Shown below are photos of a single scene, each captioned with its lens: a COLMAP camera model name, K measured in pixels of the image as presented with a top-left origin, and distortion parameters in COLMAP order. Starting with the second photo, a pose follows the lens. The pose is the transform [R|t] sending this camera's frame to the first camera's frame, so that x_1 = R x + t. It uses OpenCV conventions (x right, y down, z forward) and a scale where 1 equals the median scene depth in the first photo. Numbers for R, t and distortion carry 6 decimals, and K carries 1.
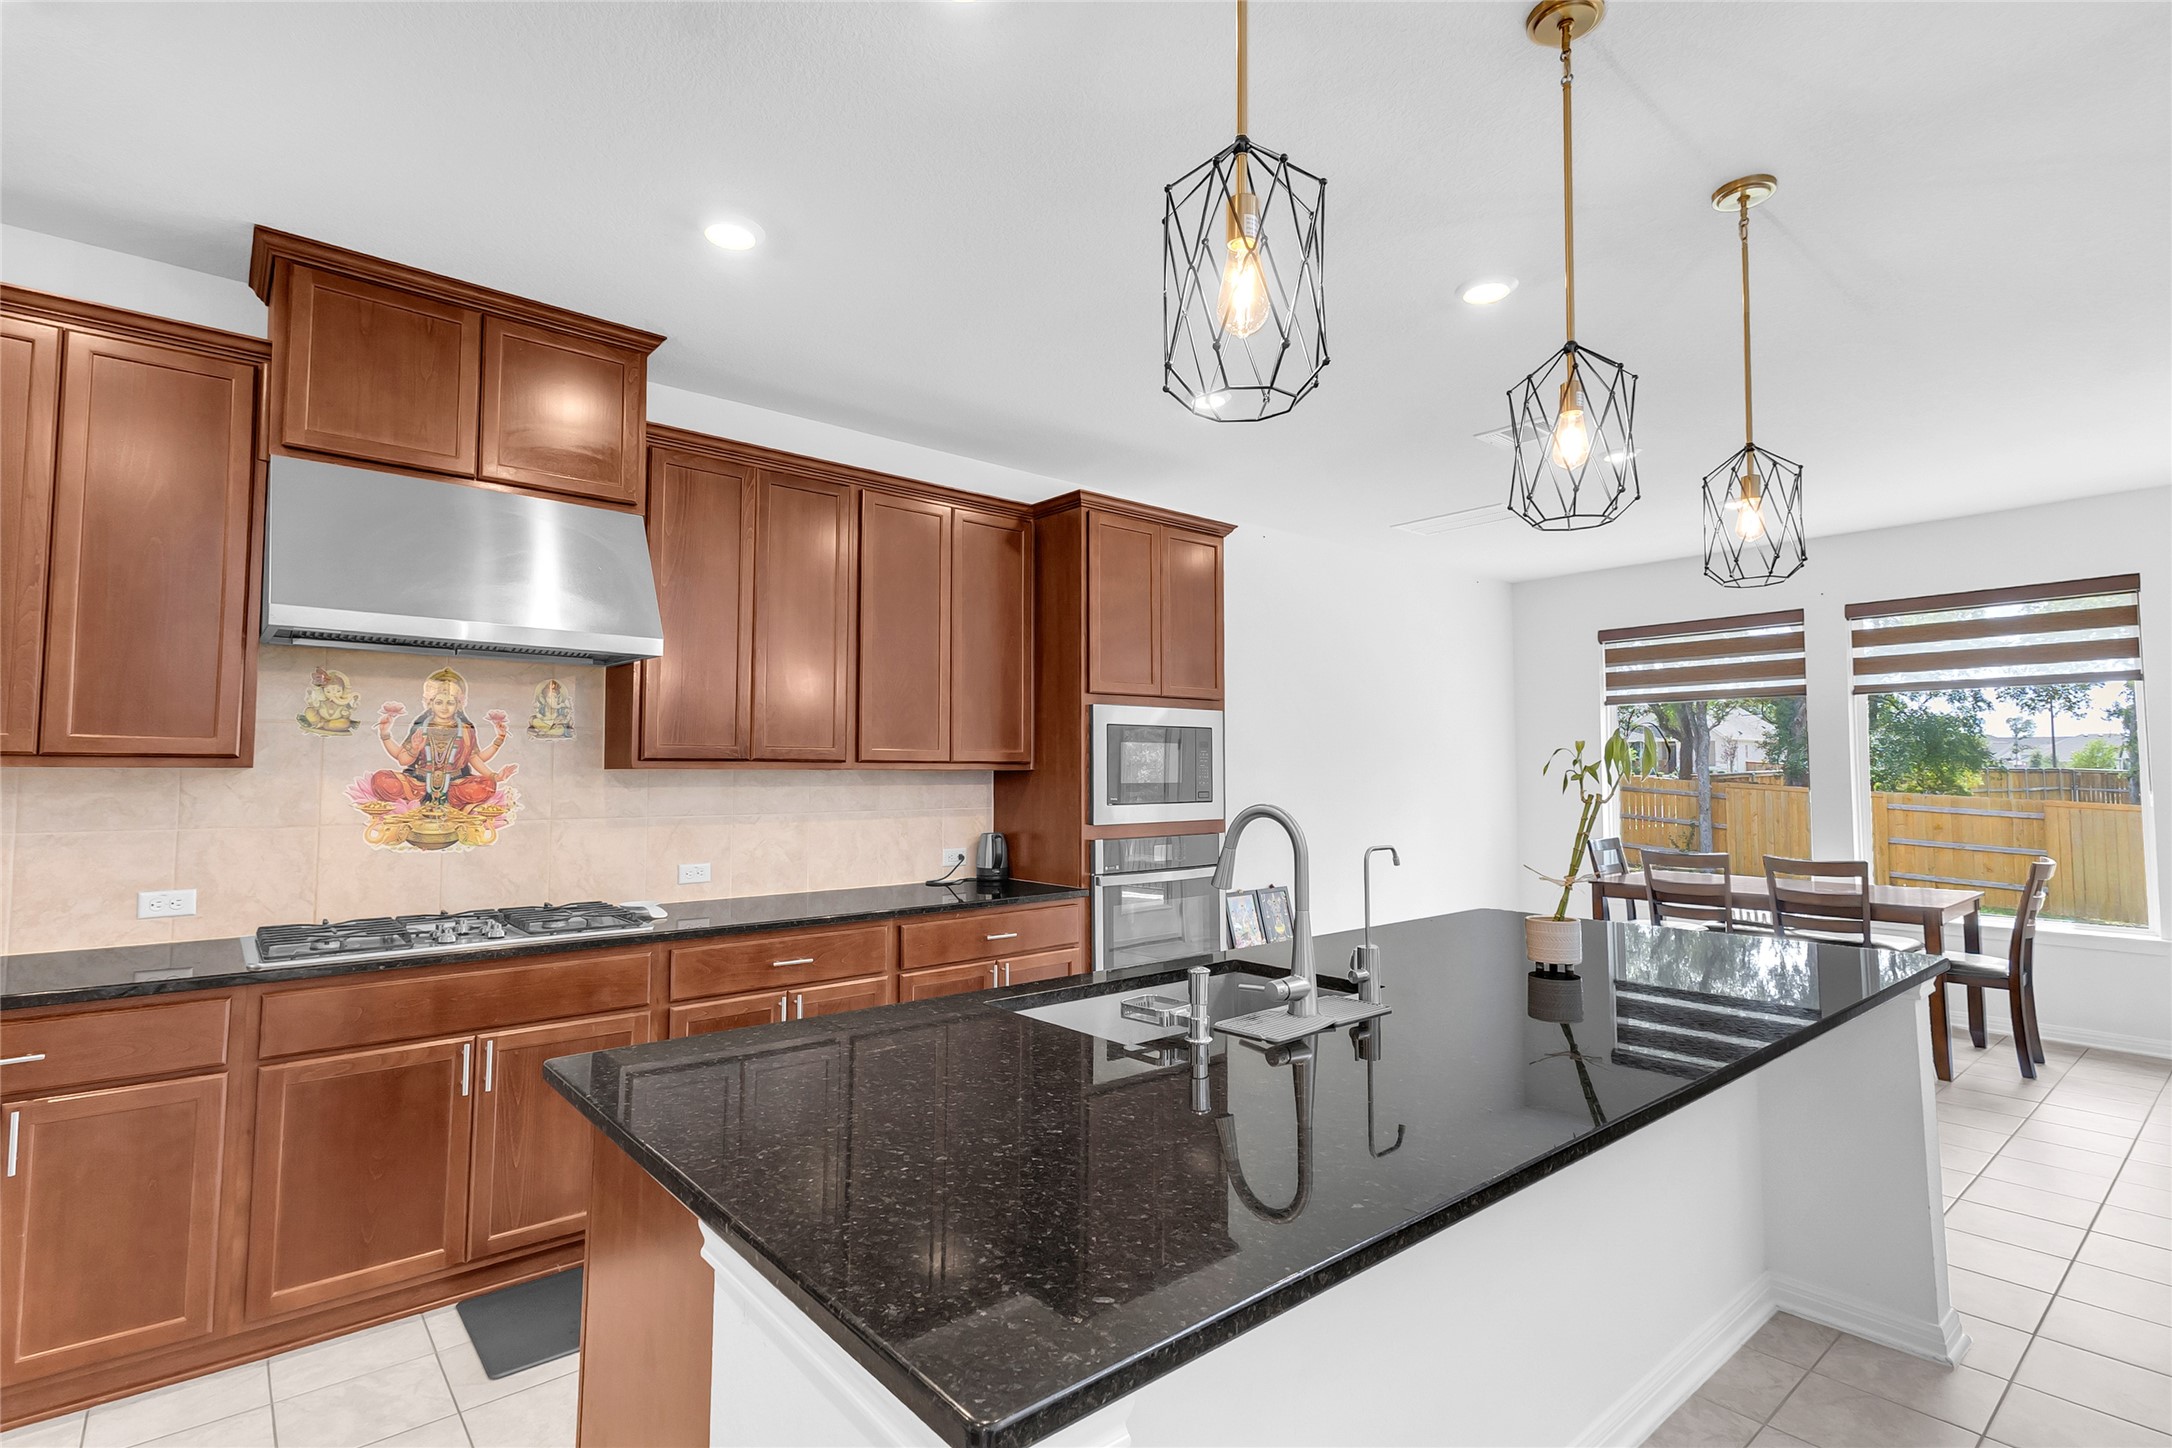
lens RADIAL K [[1038.5, 0, 1074.6], [0, 1038.5, 725.3], [0, 0, 1]] dist [0.022289, -0.000643]
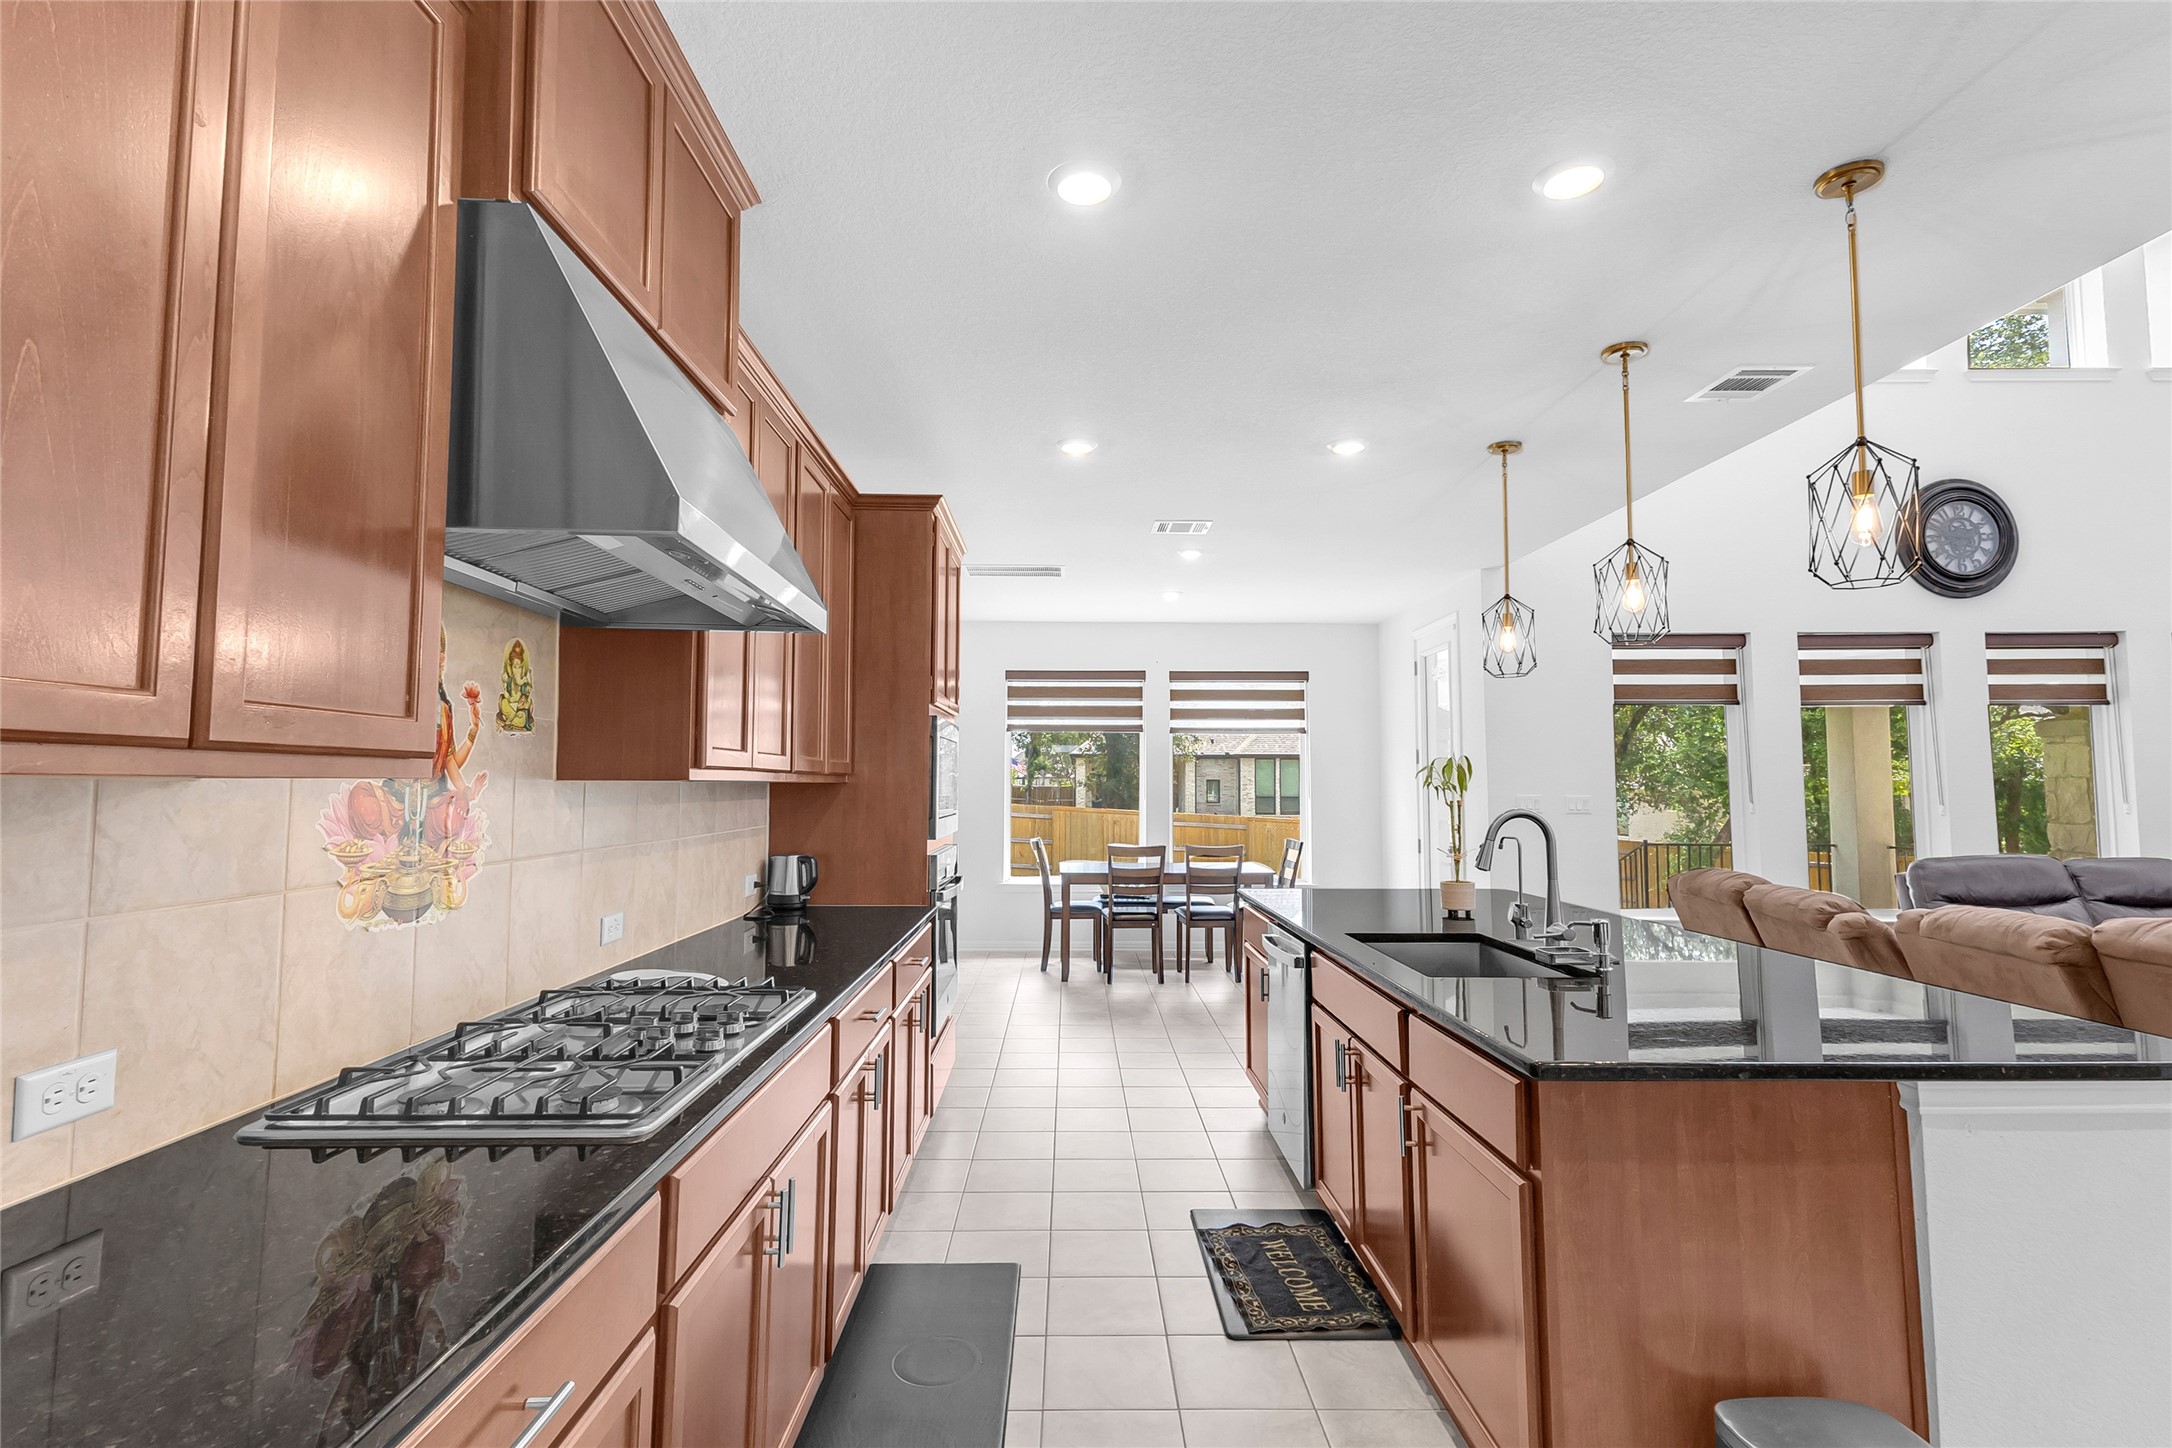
lens RADIAL K [[1038.5, 0, 1099.0], [0, 1038.5, 733.8], [0, 0, 1]] dist [0.022289, -0.000643]
pose [[0.617777, 0.041764, 0.785243, -0.815509], [-0.038010, 0.999007, -0.023229, 0.015740], [-0.785434, -0.015497, 0.618751, 0.352003]]
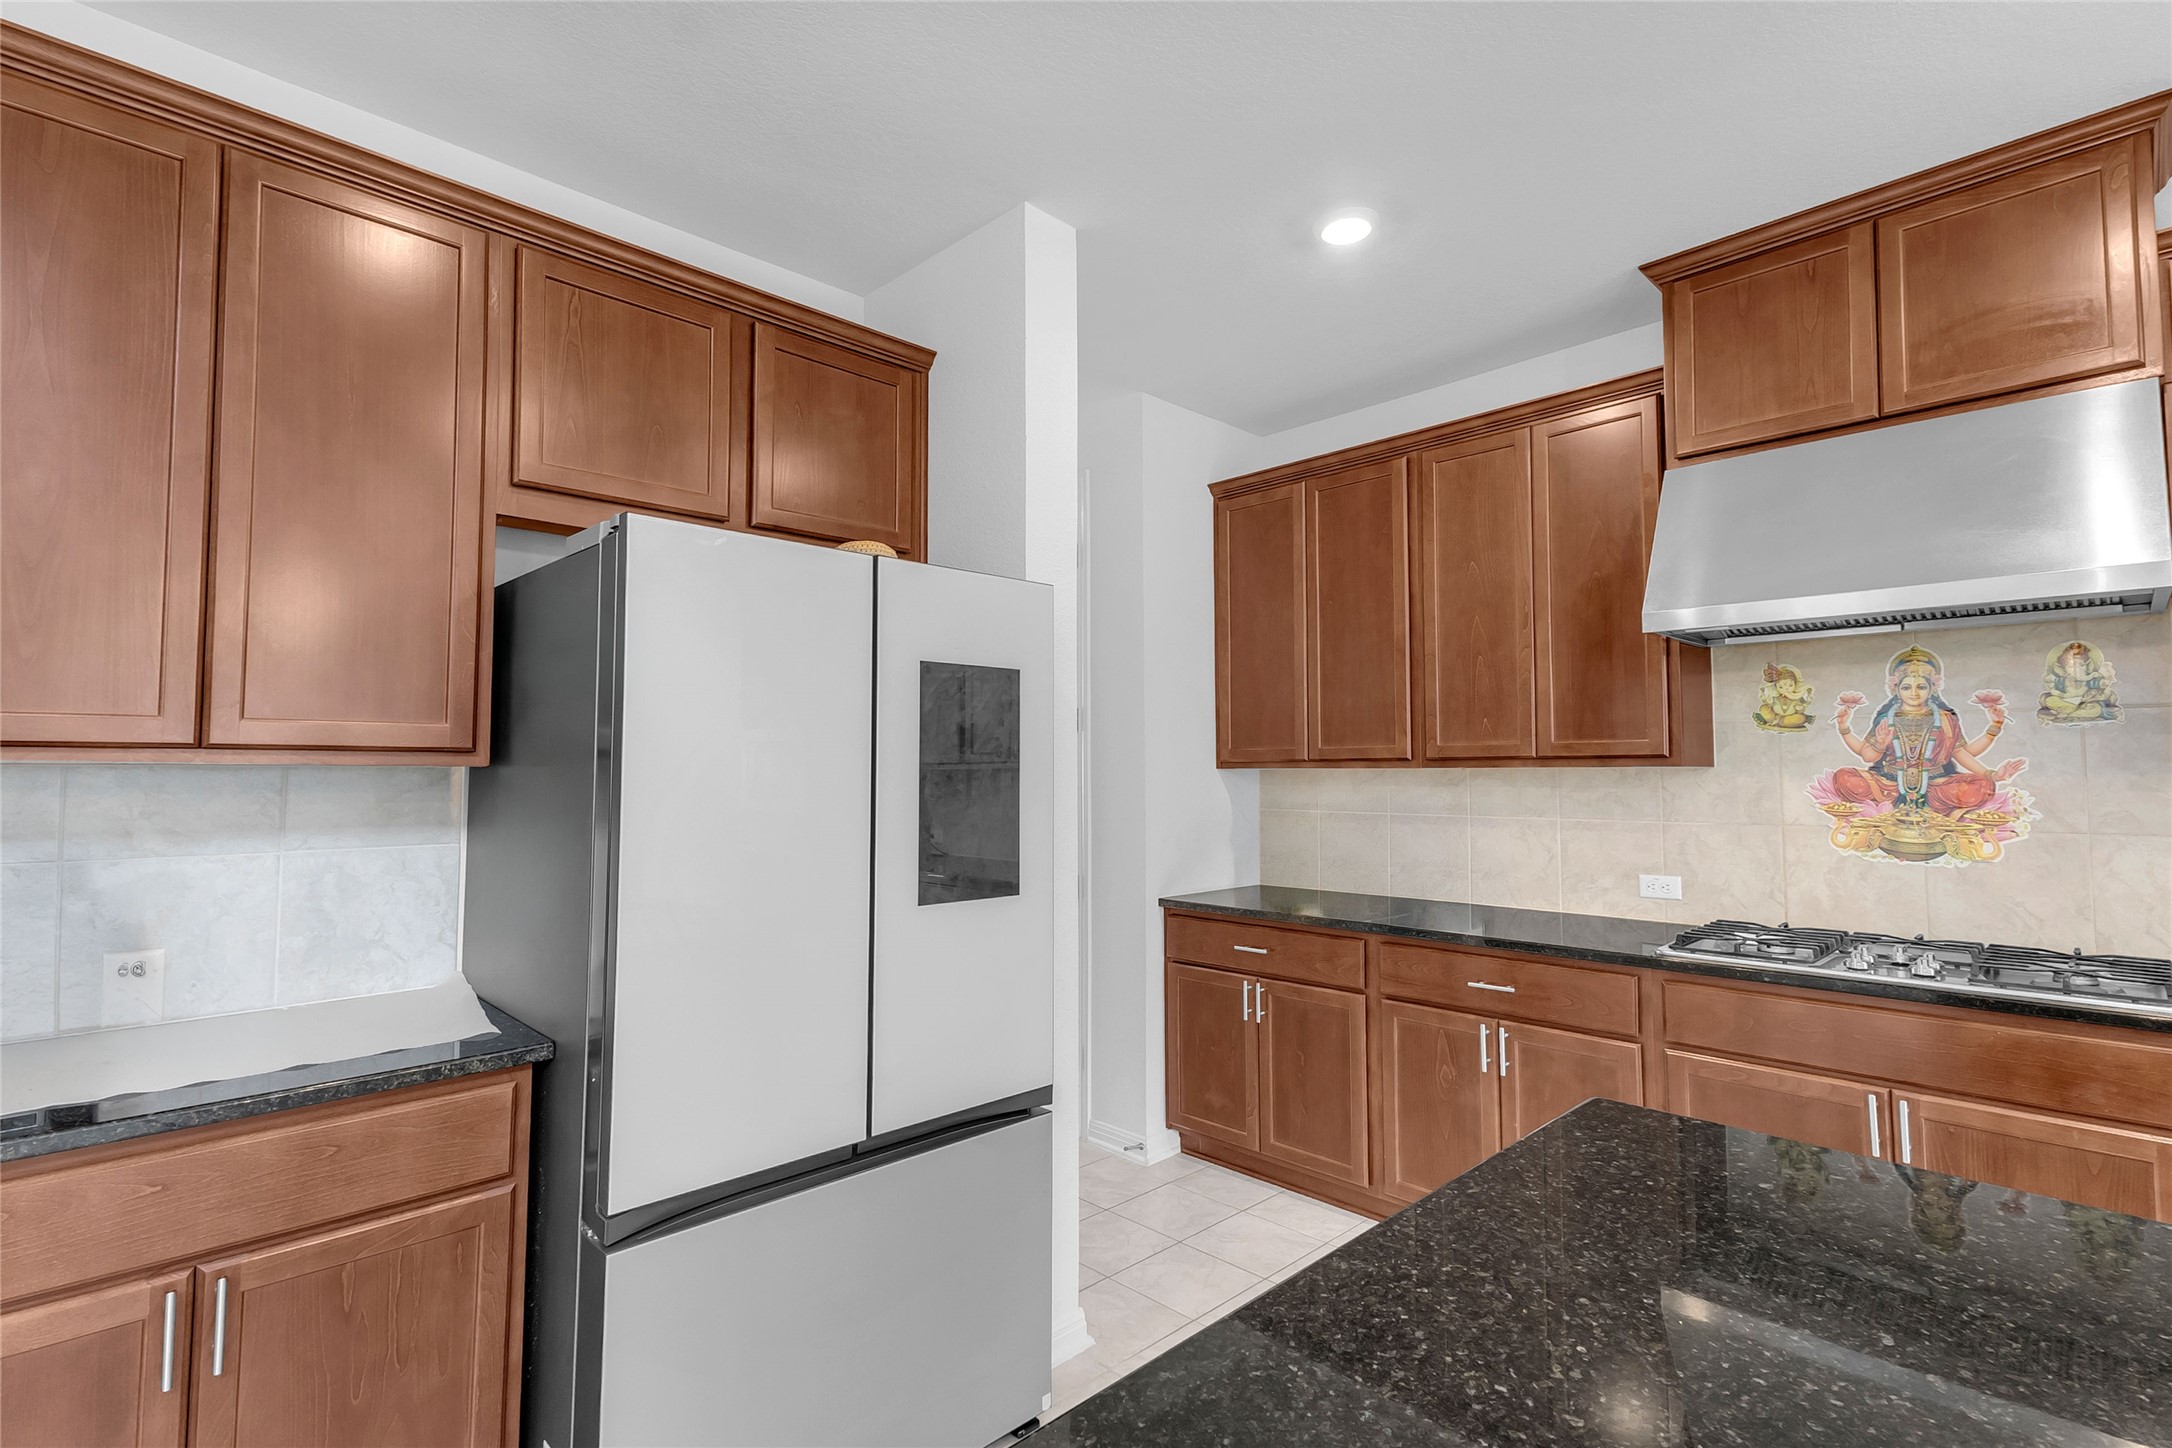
lens RADIAL K [[1038.5, 0, 1088.6], [0, 1038.5, 719.1], [0, 0, 1]] dist [0.022289, -0.000643]
pose [[0.080906, -0.052415, -0.995343, 0.184505], [0.053028, 0.997428, -0.048215, 0.009632], [0.995310, -0.048880, 0.083477, 0.264928]]
